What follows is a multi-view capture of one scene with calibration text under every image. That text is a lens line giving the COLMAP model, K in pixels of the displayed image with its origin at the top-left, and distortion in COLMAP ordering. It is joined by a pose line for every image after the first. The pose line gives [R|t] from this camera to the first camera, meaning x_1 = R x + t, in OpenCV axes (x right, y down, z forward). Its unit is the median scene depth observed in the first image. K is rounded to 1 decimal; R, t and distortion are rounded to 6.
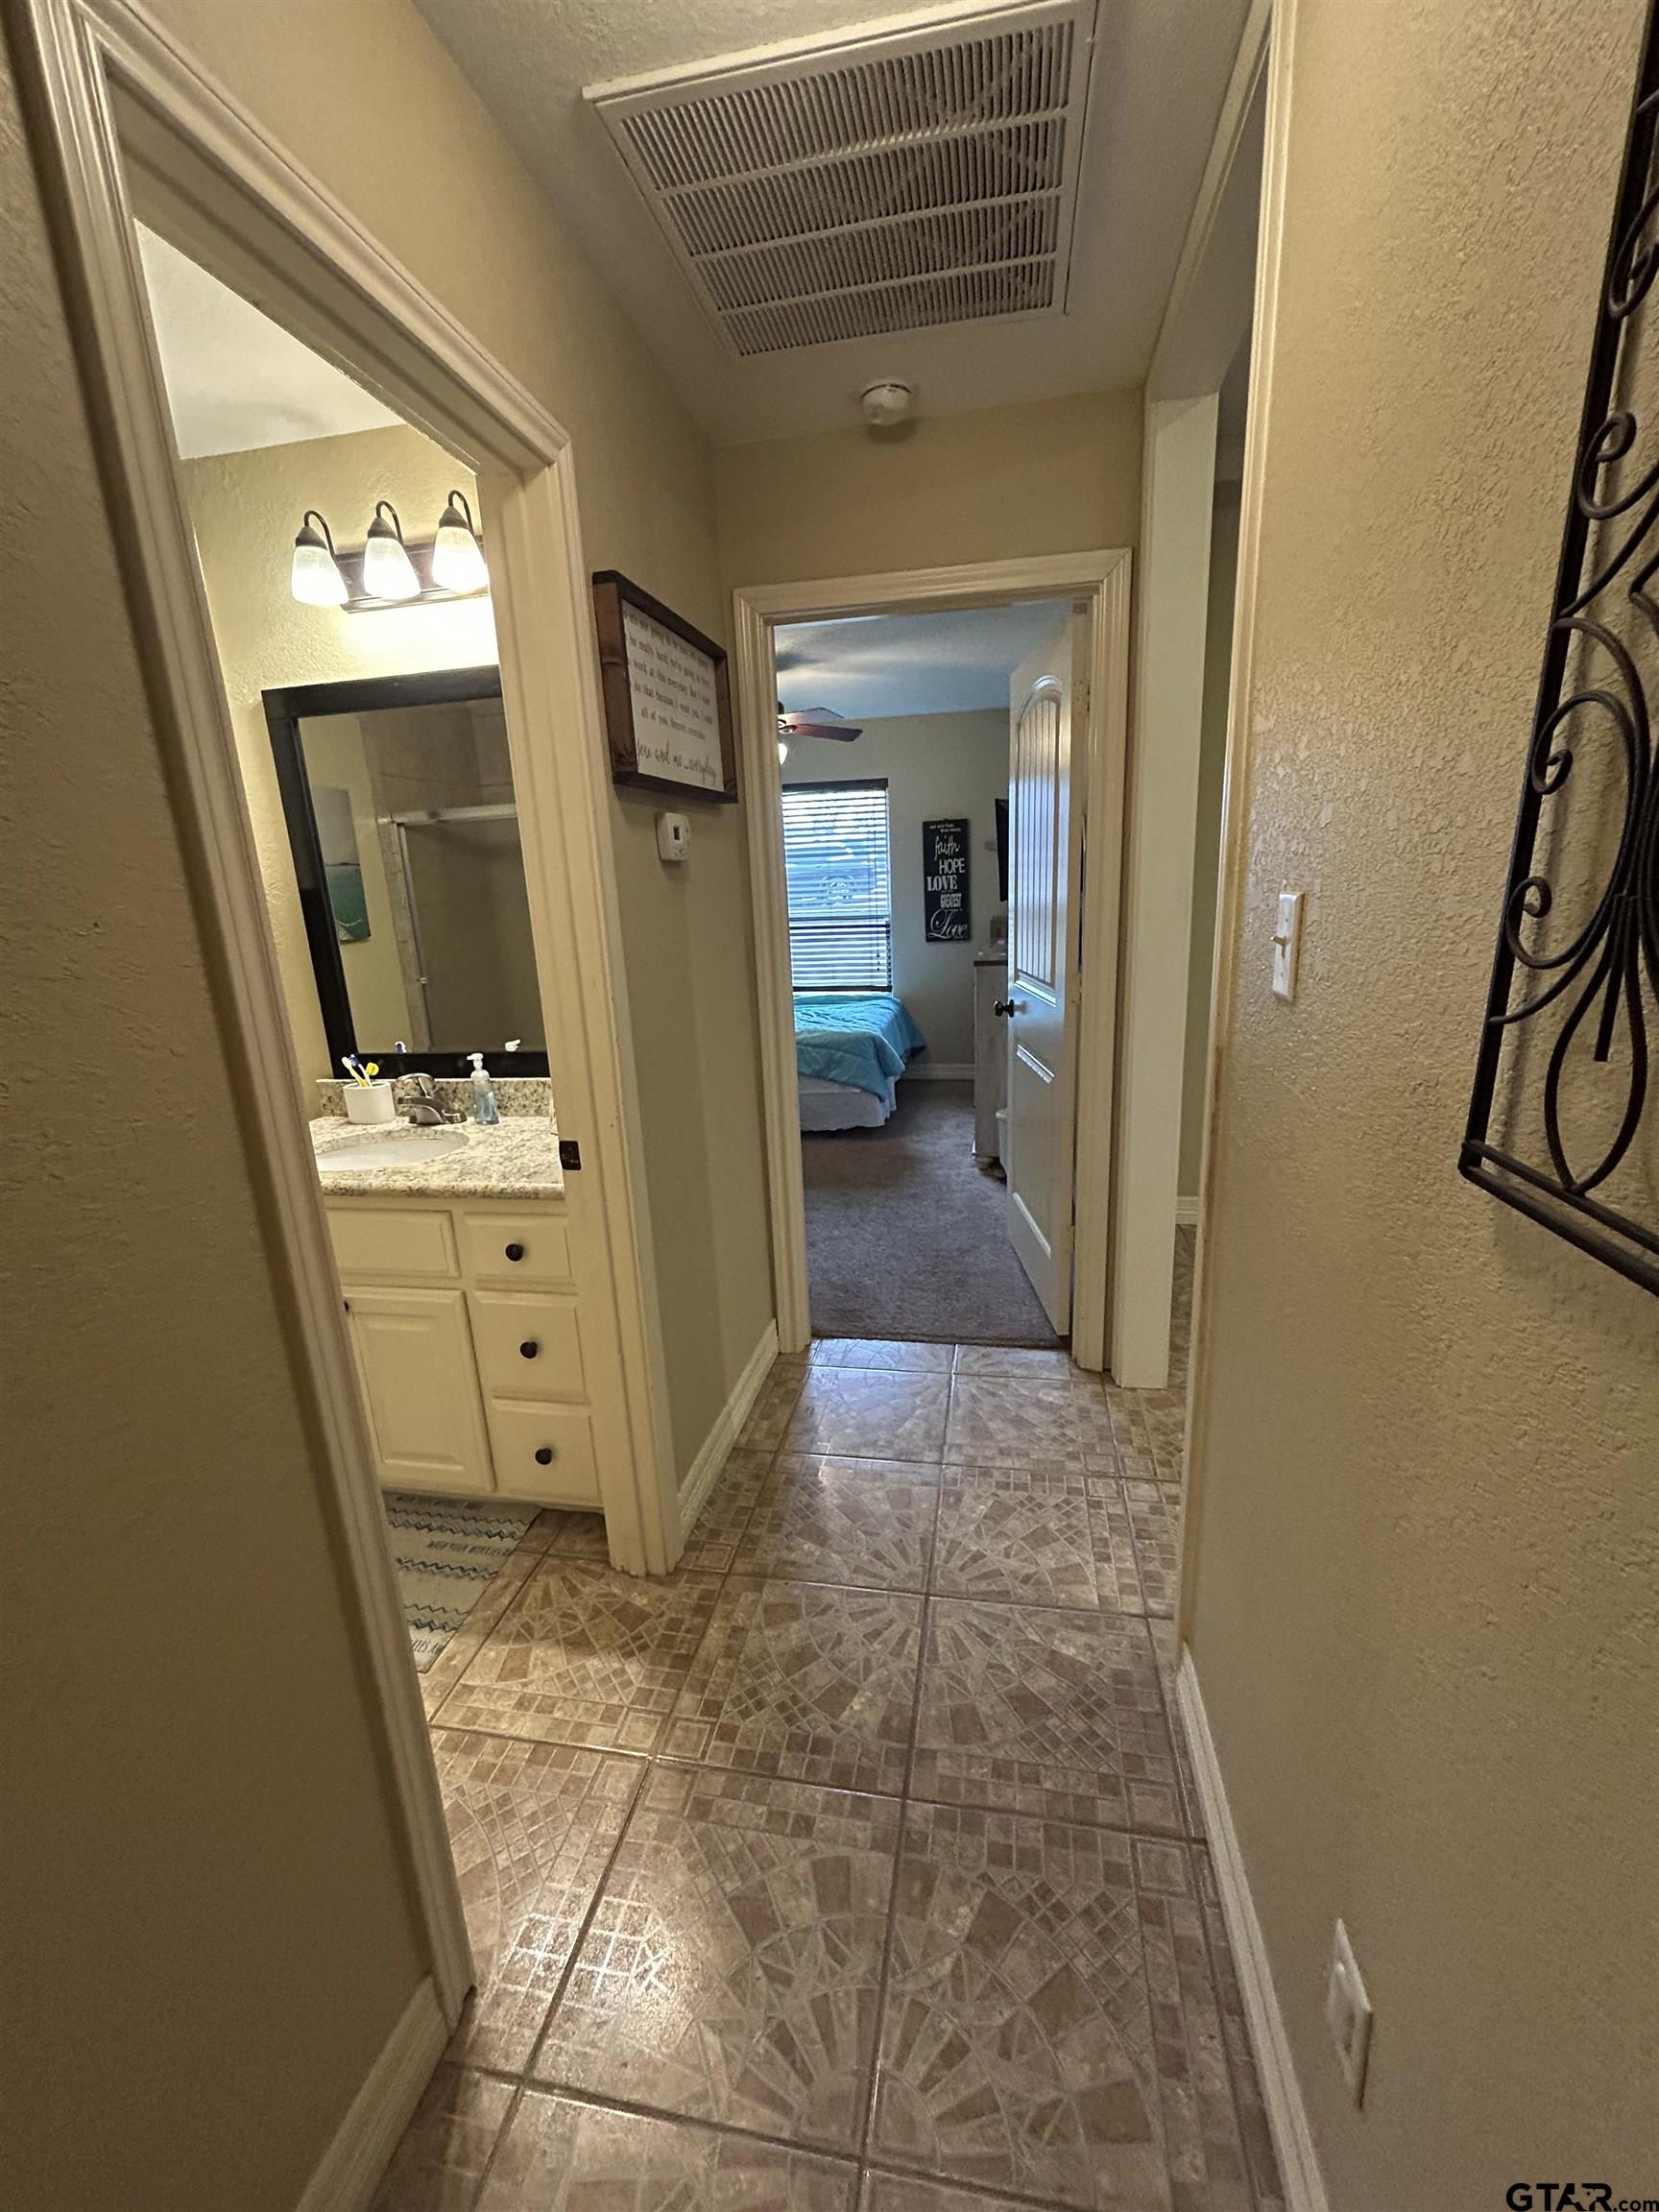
lens RADIAL K [[895.3, 0, 834.0], [0, 895.3, 1119.1], [0, 0, 1]] dist [-0.001207, 0.000915]
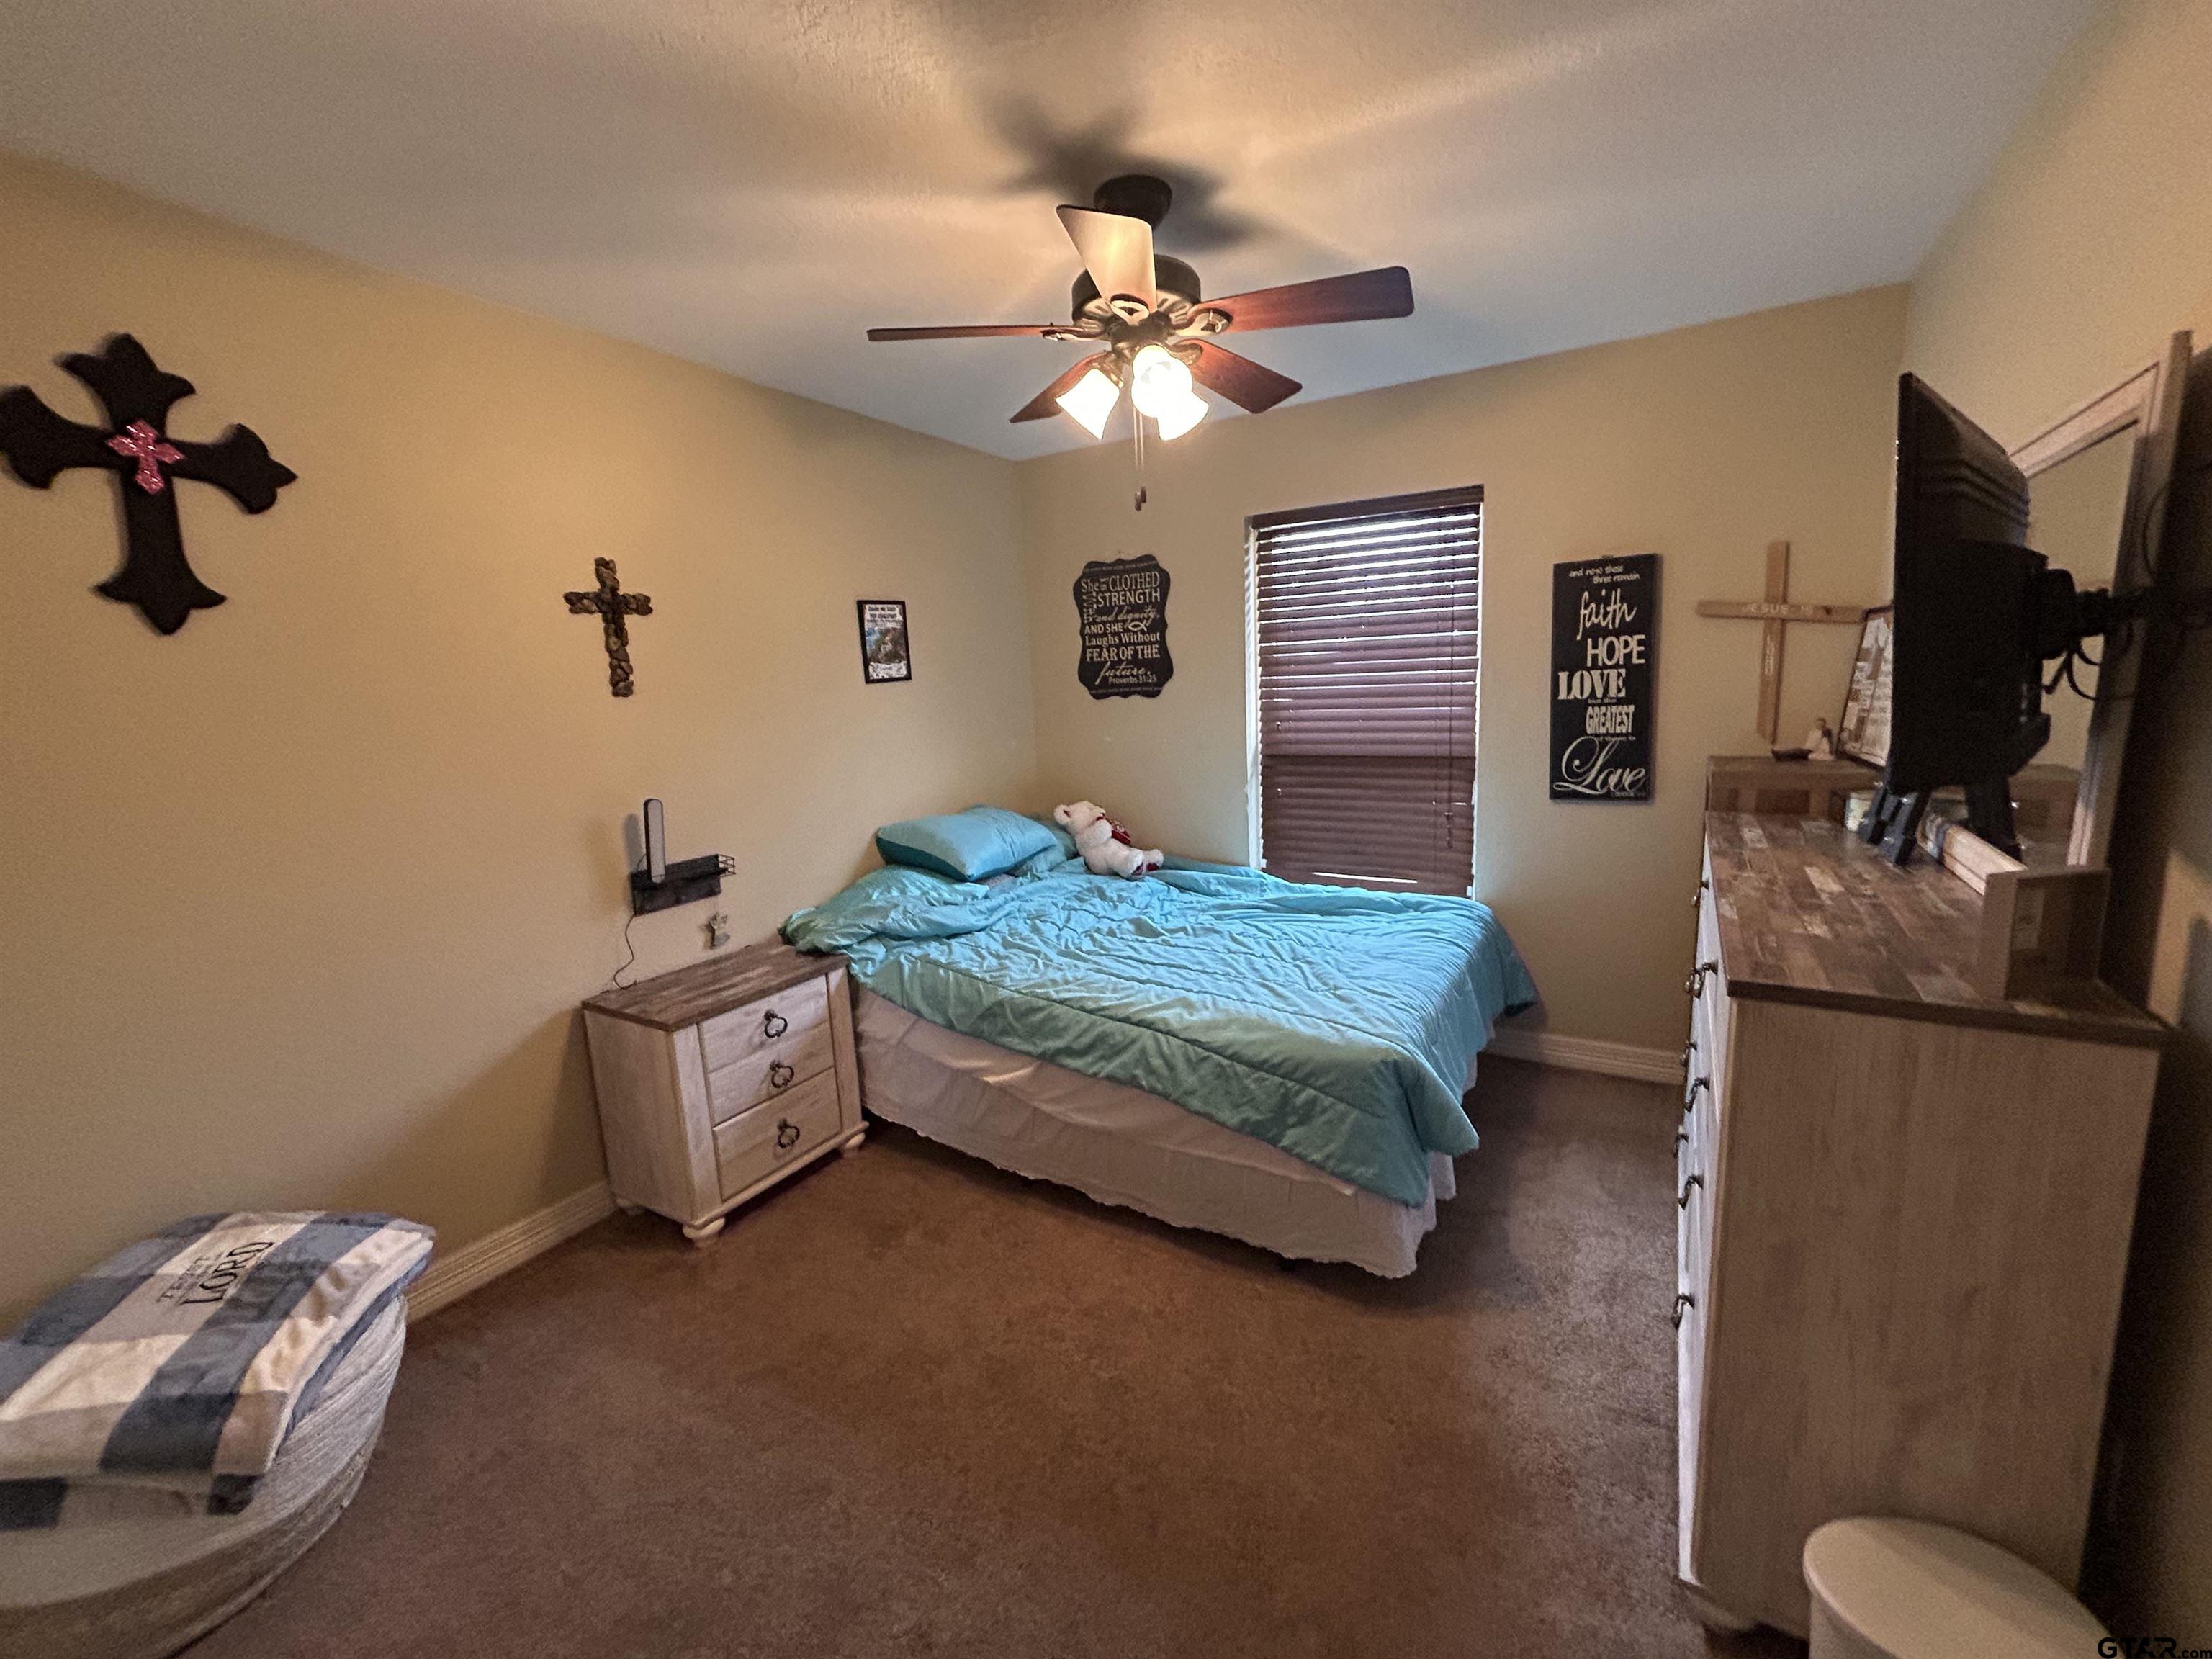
lens RADIAL K [[895.3, 0, 1115.8], [0, 895.3, 822.2], [0, 0, 1]] dist [-0.001207, 0.000915]
pose [[0.938522, 0.056905, -0.340498, 0.049571], [-0.082403, 0.994737, -0.060886, -0.145013], [0.335241, 0.085201, 0.938272, 0.483175]]
